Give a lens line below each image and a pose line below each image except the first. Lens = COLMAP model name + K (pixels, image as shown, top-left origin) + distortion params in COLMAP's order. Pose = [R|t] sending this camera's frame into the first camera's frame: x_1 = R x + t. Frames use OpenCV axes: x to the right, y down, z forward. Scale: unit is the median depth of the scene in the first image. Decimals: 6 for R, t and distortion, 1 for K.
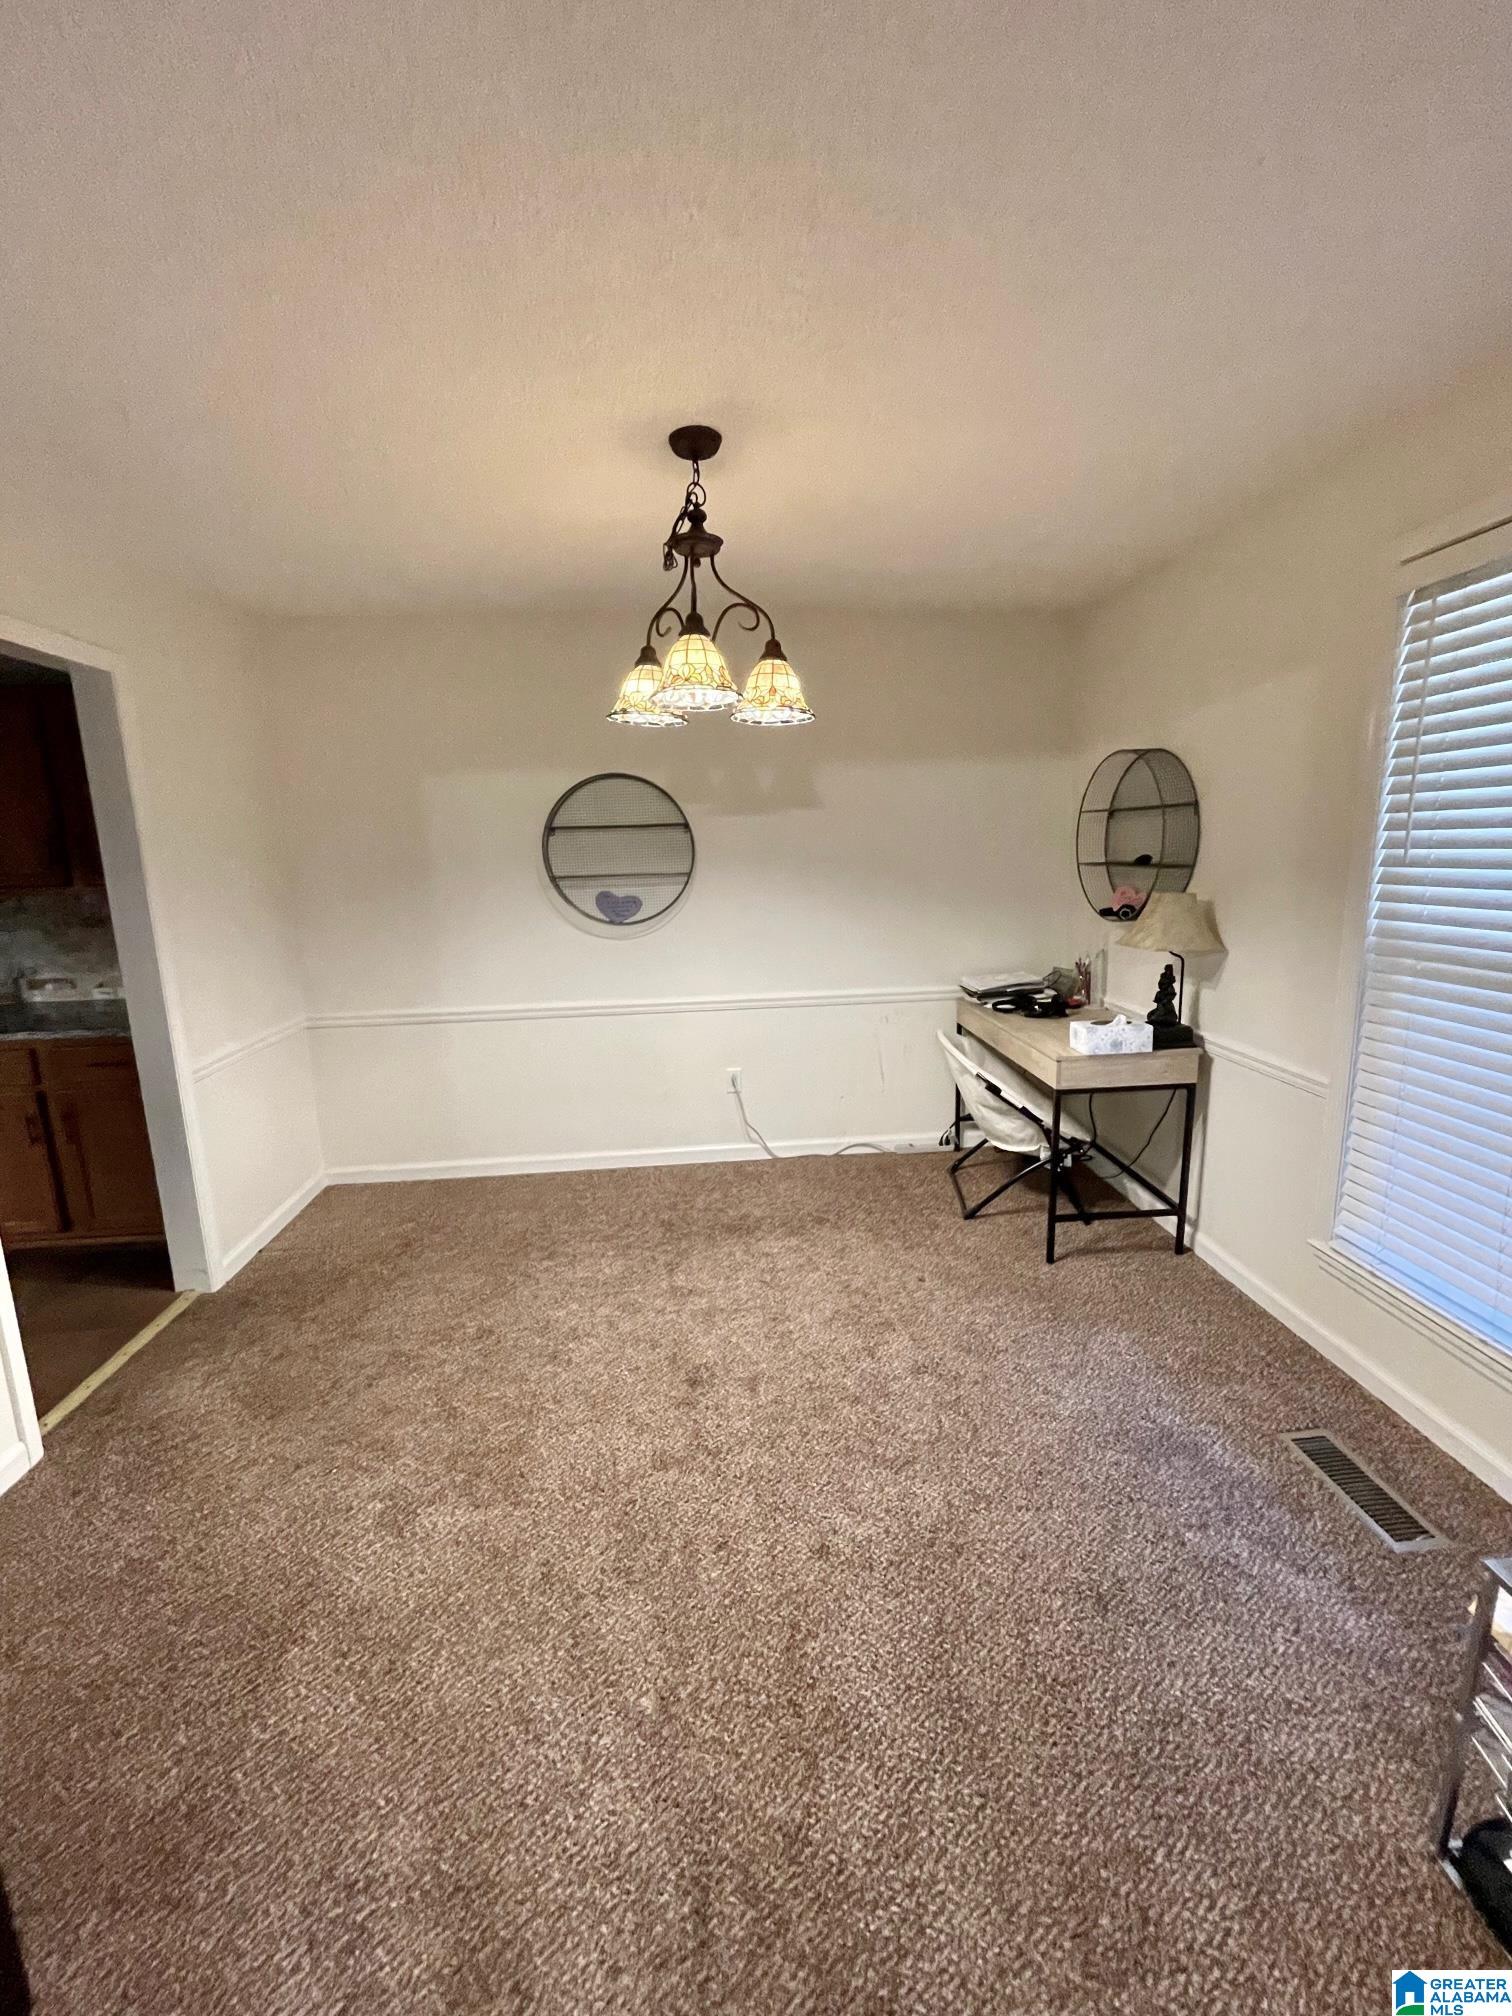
lens RADIAL K [[807.6, 0, 756.9], [0, 807.6, 1000.0], [0, 0, 1]] dist [-0.001919, -0.005688]
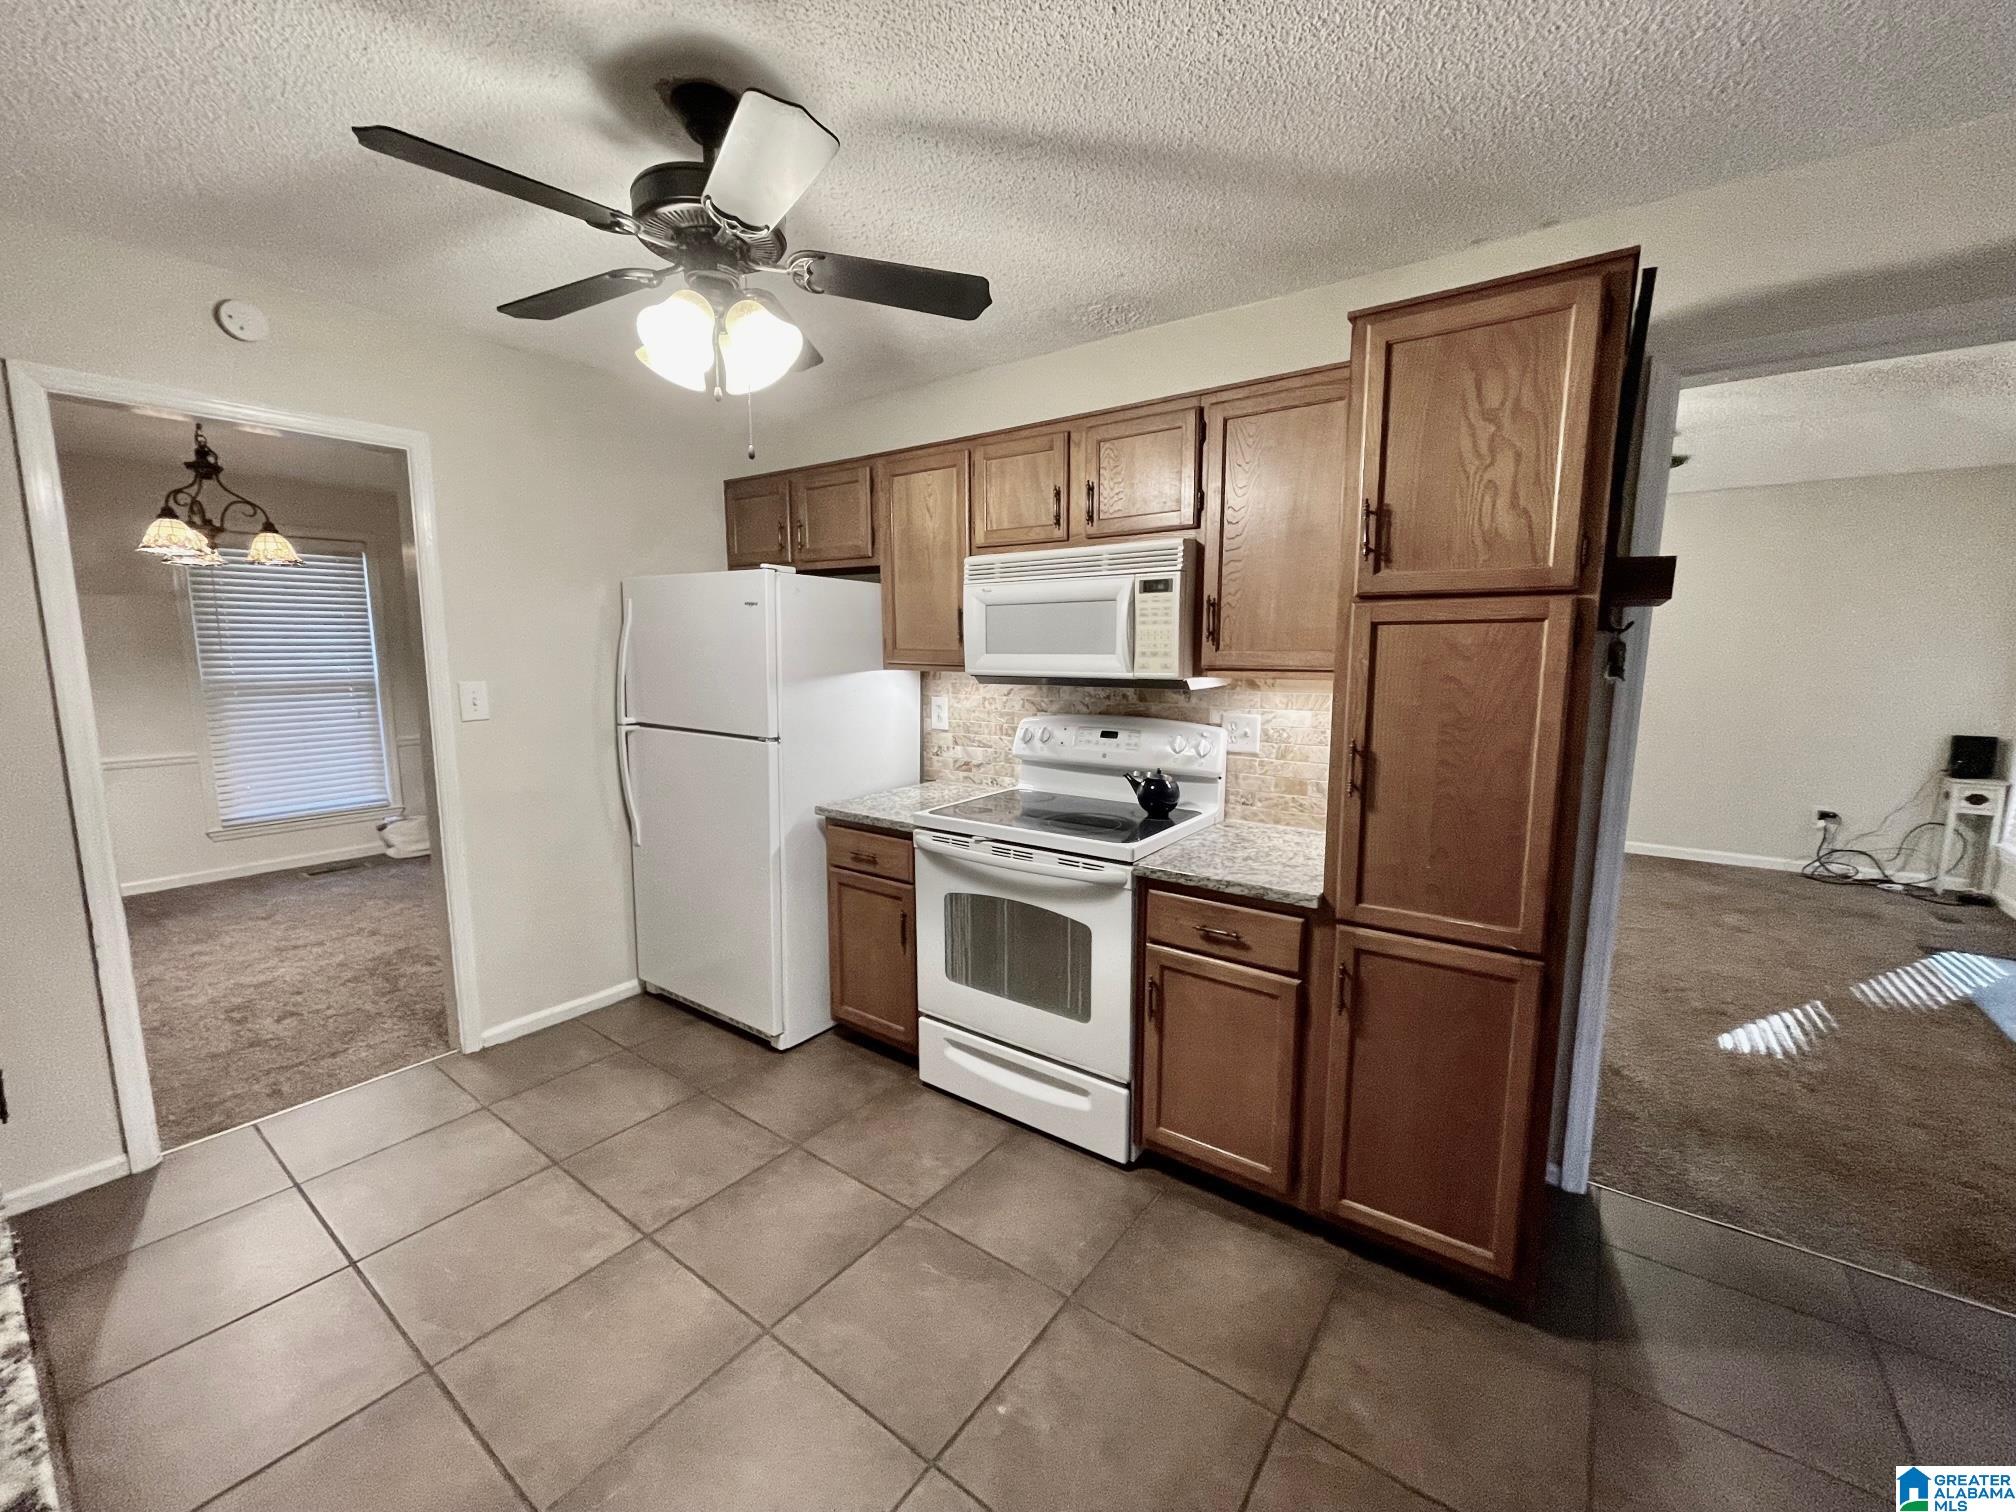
lens RADIAL K [[807.6, 0, 994.1], [0, 807.6, 754.4], [0, 0, 1]] dist [-0.001919, -0.005688]
pose [[-0.739023, -0.065437, 0.670494, -1.807480], [0.142260, 0.957669, 0.250263, -0.105872], [-0.658488, 0.280335, -0.698431, 0.868752]]
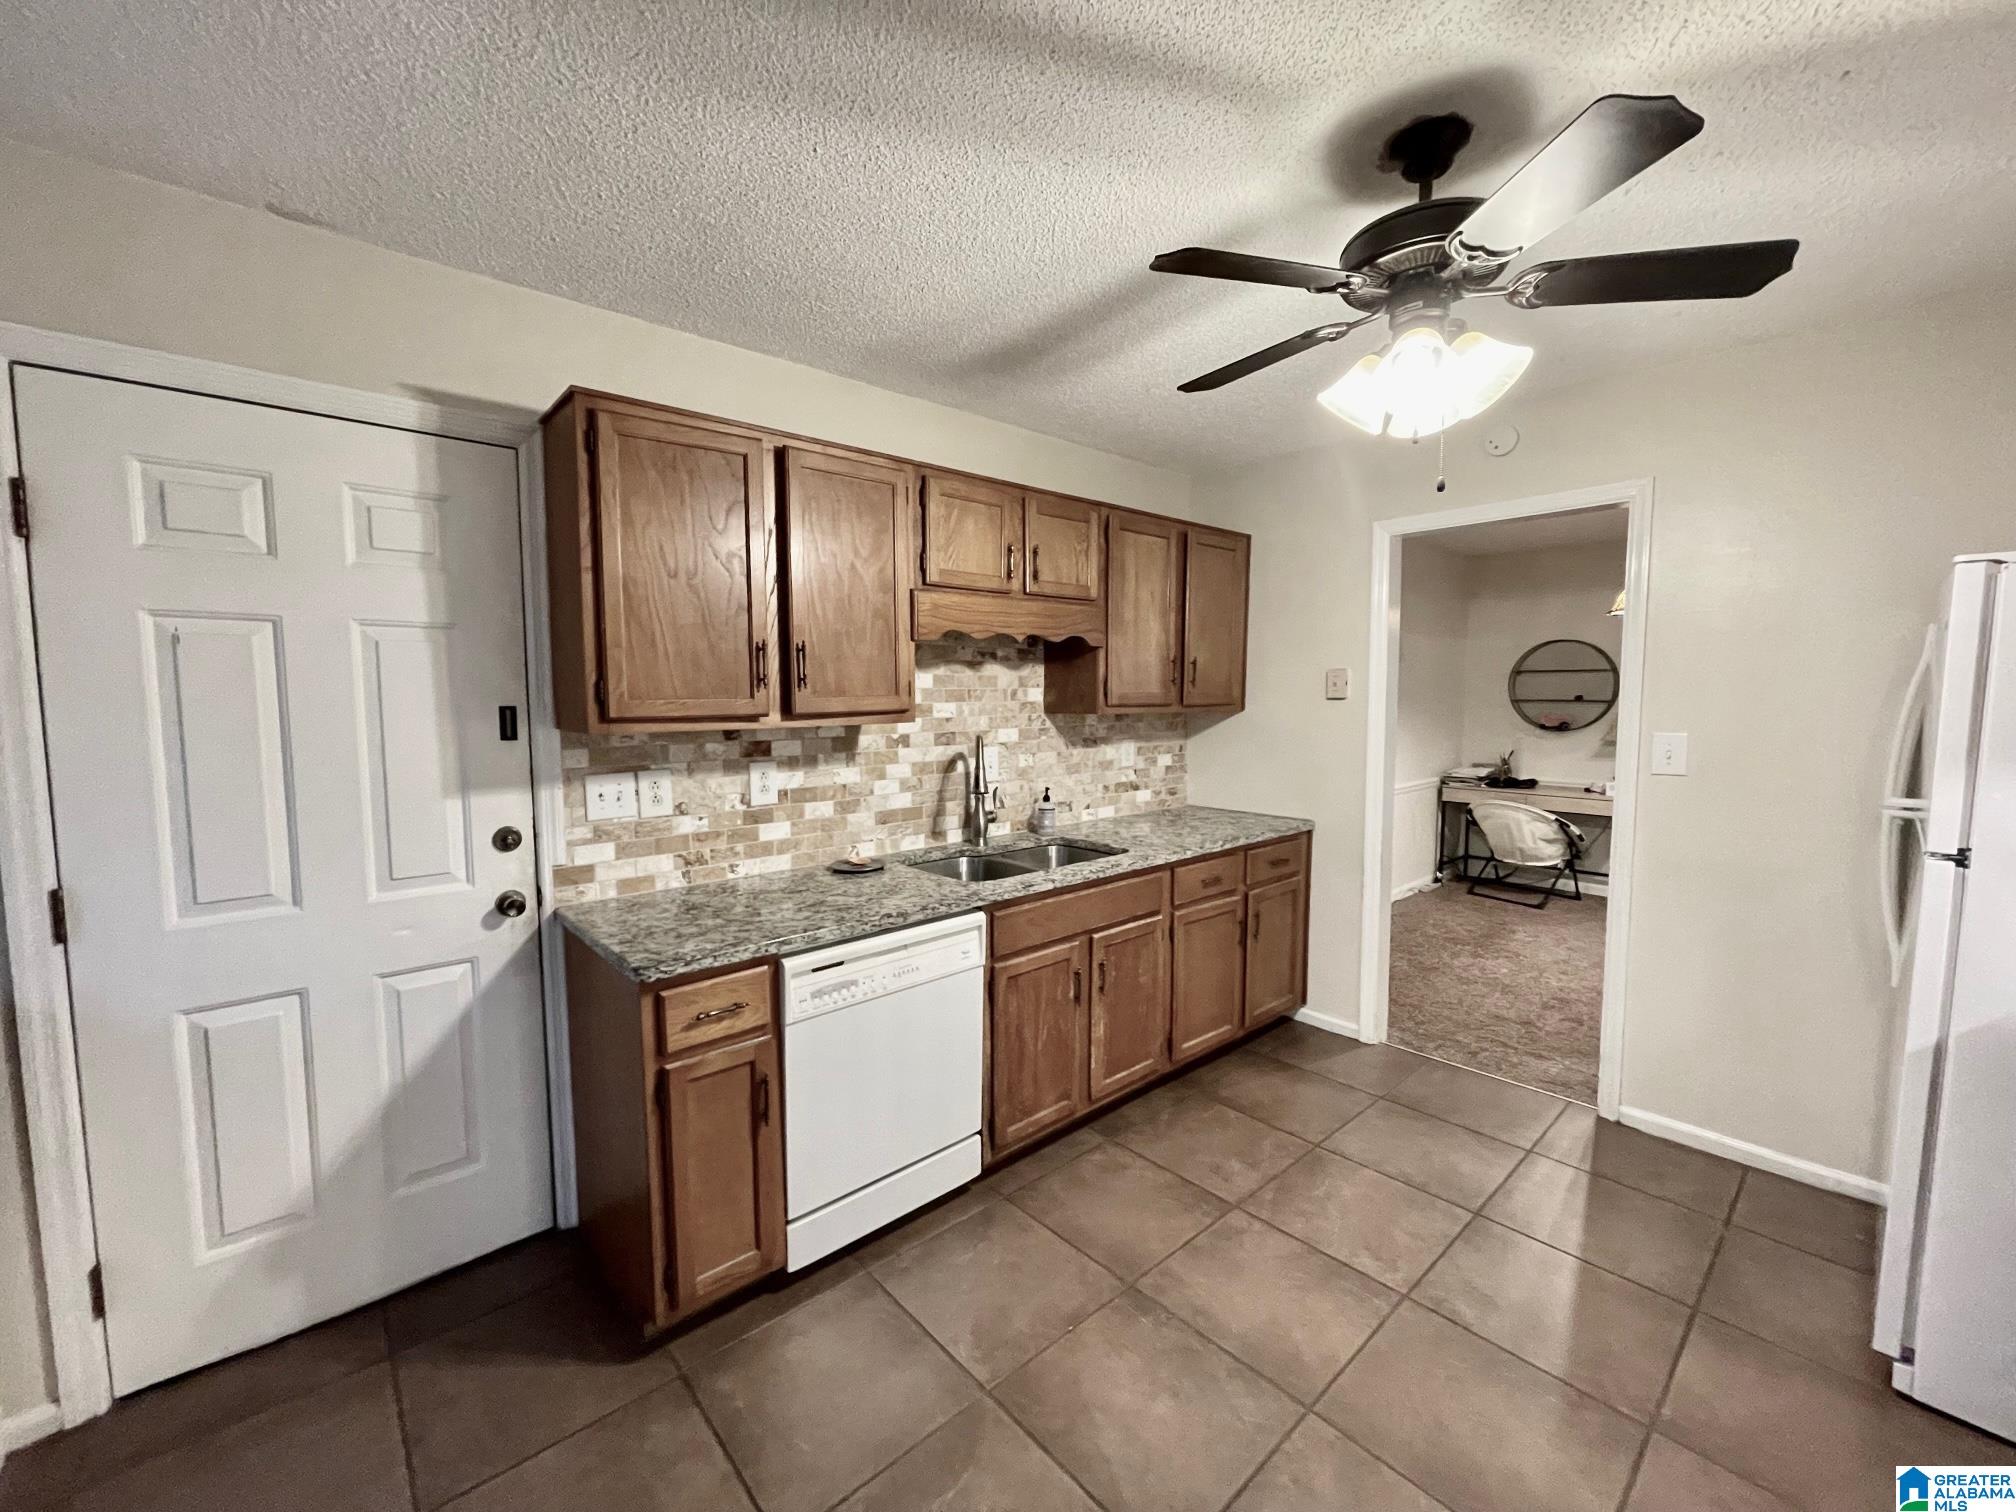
lens RADIAL K [[807.6, 0, 994.1], [0, 807.6, 754.4], [0, 0, 1]] dist [-0.001919, -0.005688]
pose [[0.811032, -0.024560, 0.584486, -1.815313], [0.095013, 0.991383, -0.090182, -0.004498], [-0.577235, 0.128674, 0.806377, 0.304047]]
